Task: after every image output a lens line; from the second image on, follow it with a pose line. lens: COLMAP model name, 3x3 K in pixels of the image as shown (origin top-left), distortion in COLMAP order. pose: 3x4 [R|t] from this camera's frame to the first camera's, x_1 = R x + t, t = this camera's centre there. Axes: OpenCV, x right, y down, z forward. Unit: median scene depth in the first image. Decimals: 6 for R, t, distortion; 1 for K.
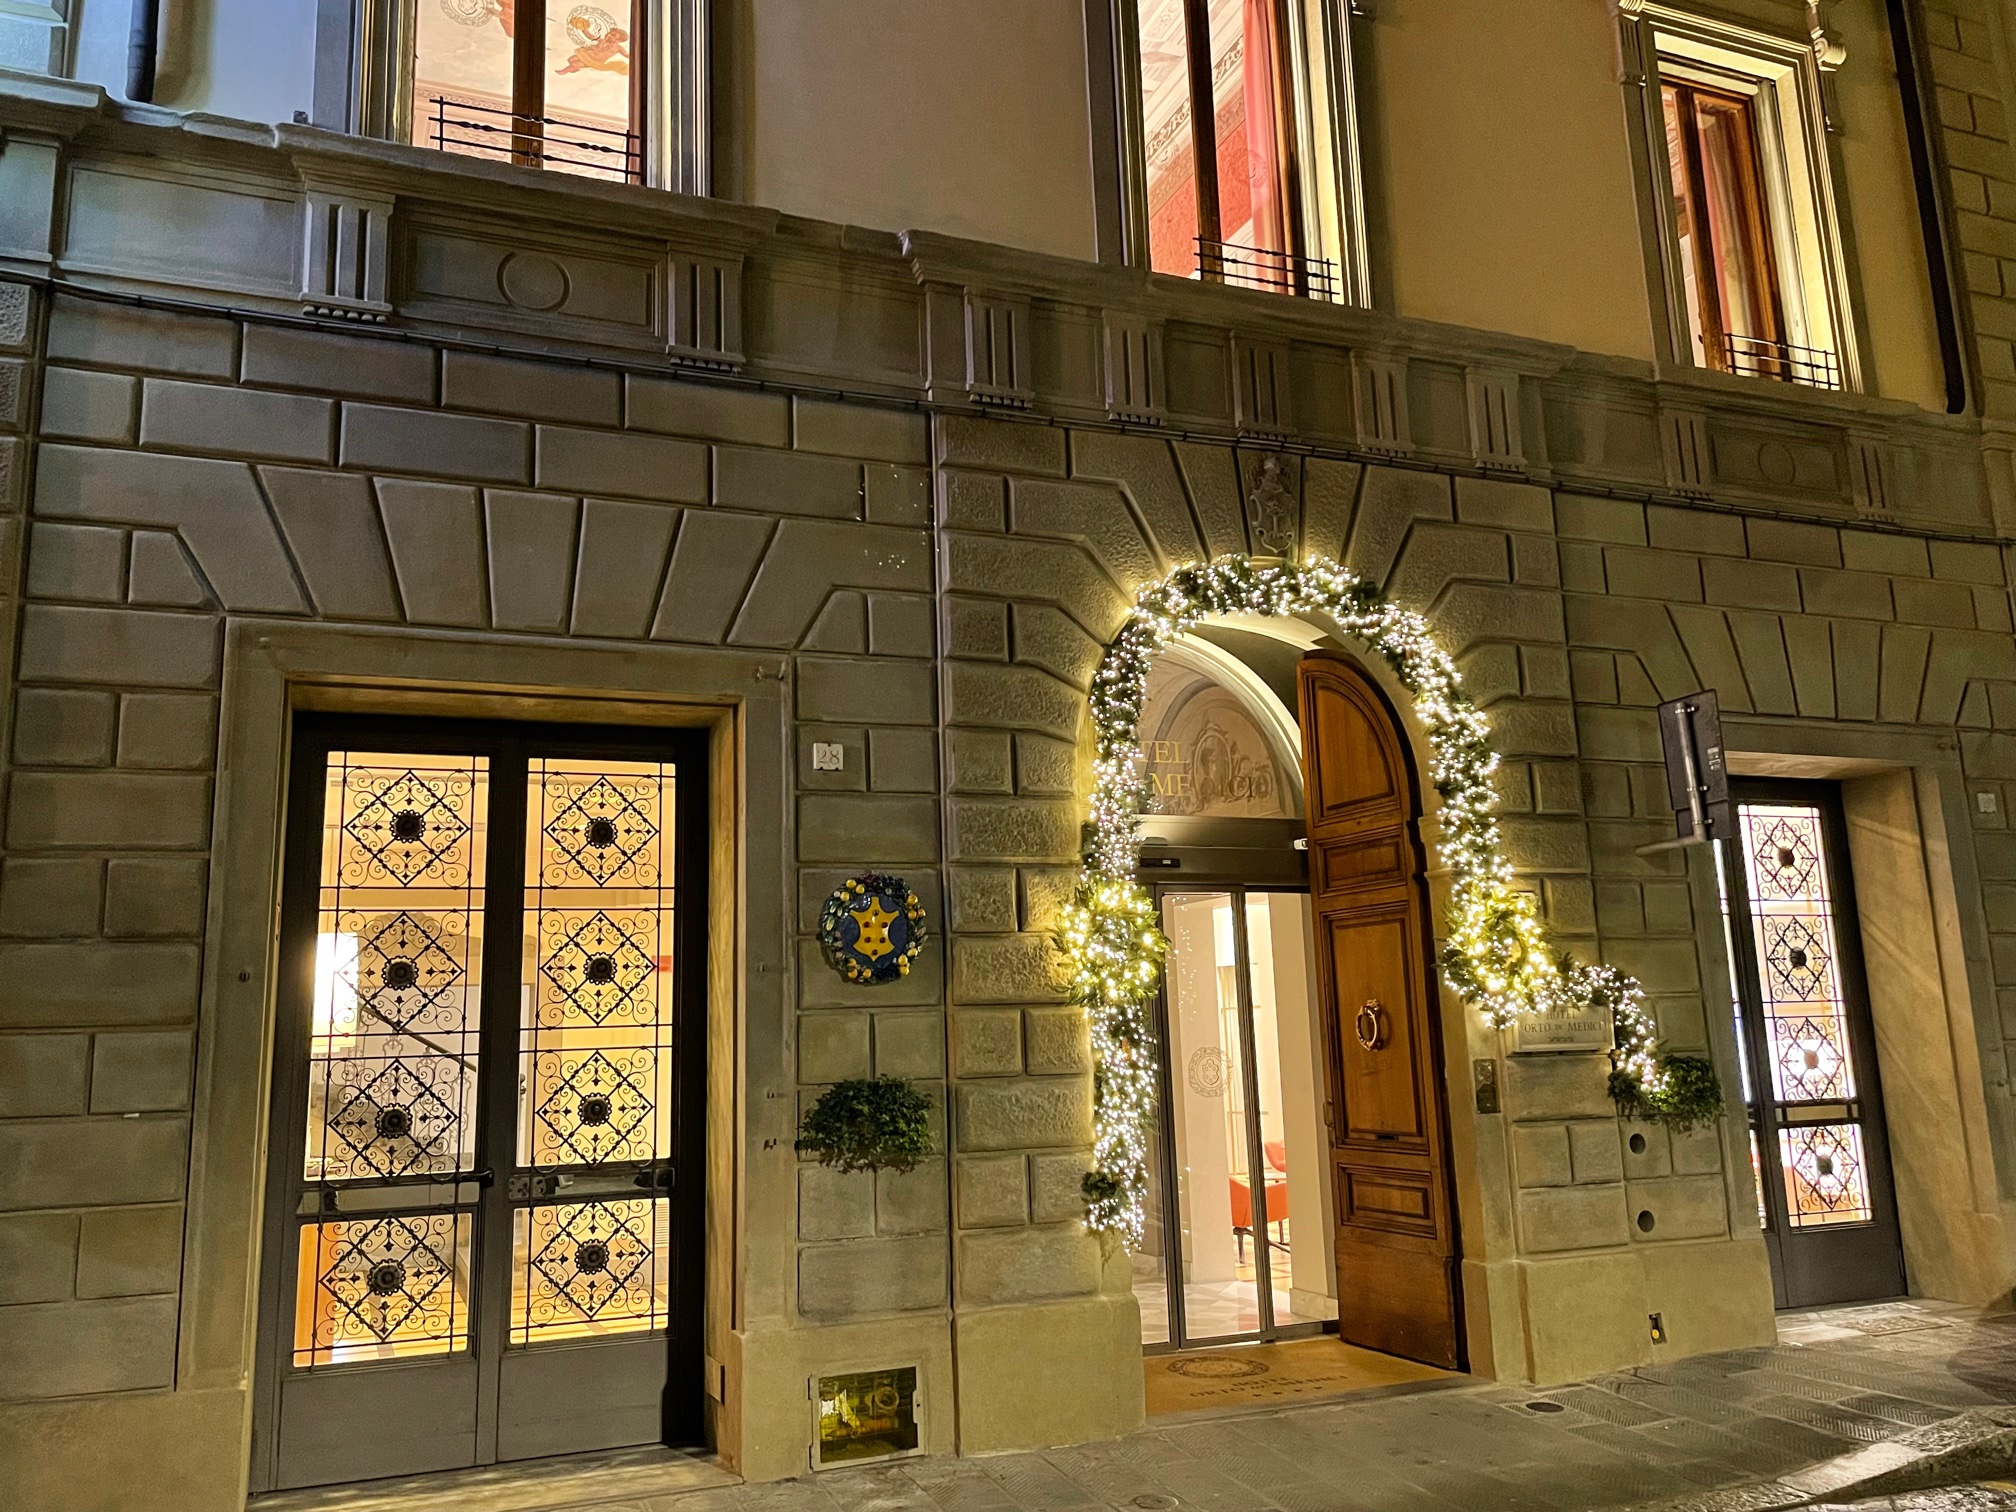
lens RADIAL K [[1543.5, 0, 1008.0], [0, 1543.5, 756.0], [0, 0, 1]] dist [0.026379, -0.005350]
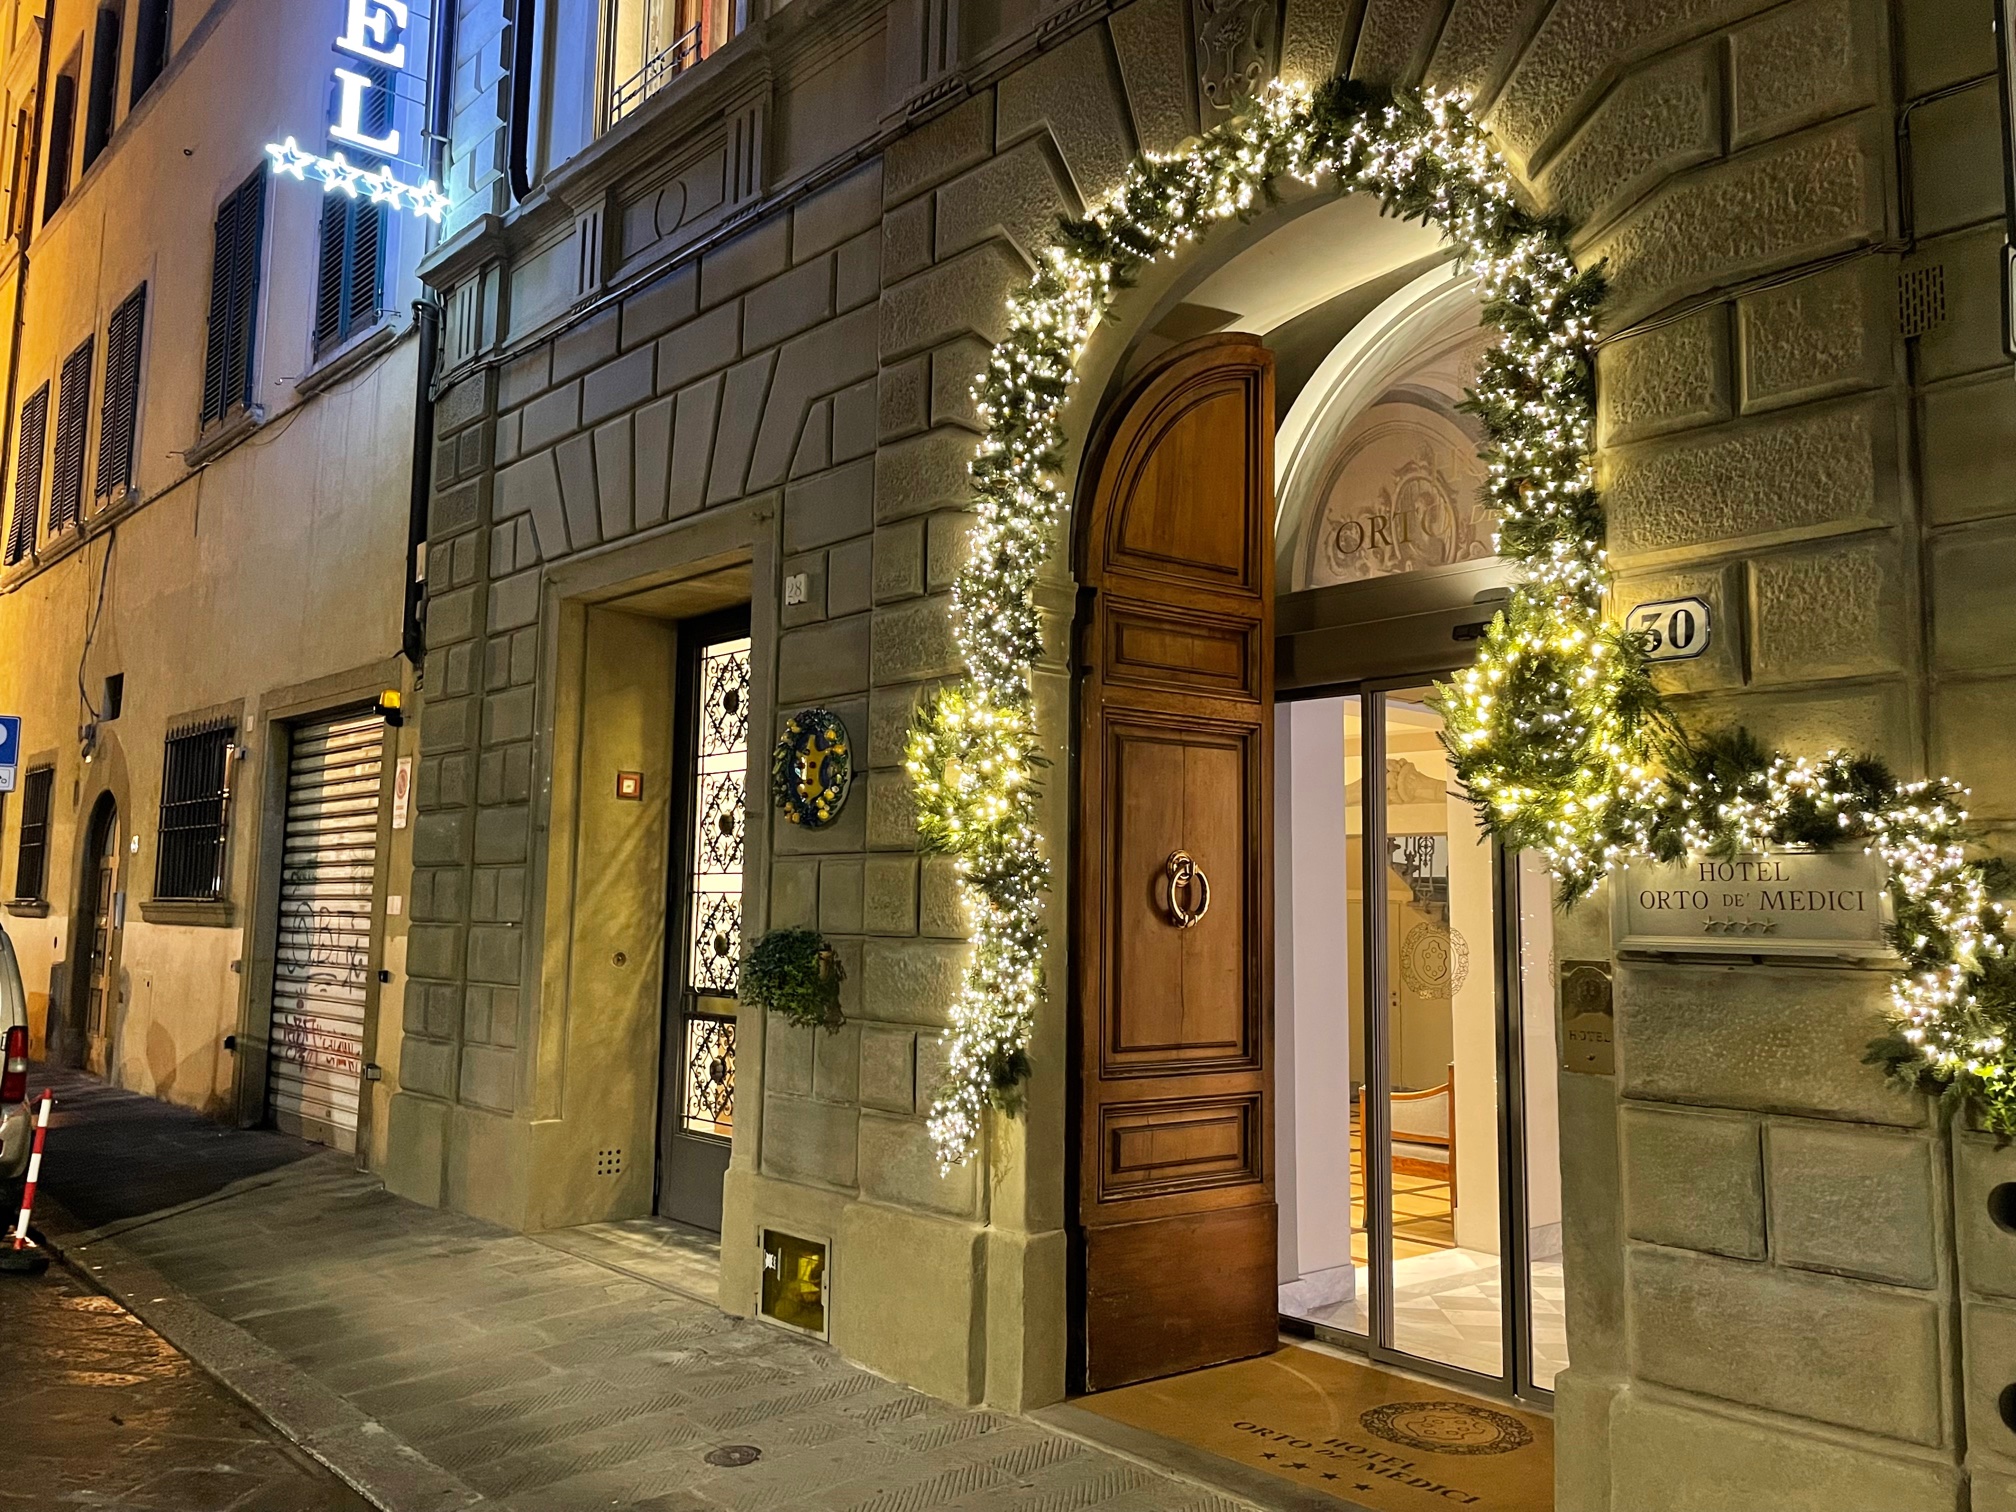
lens RADIAL K [[1543.5, 0, 1008.0], [0, 1543.5, 756.0], [0, 0, 1]] dist [0.026379, -0.005350]
pose [[0.365003, -0.056576, -0.929286, 0.772993], [0.150674, 0.988583, -0.001005, 0.117577], [0.918733, -0.139652, 0.369360, 0.738733]]
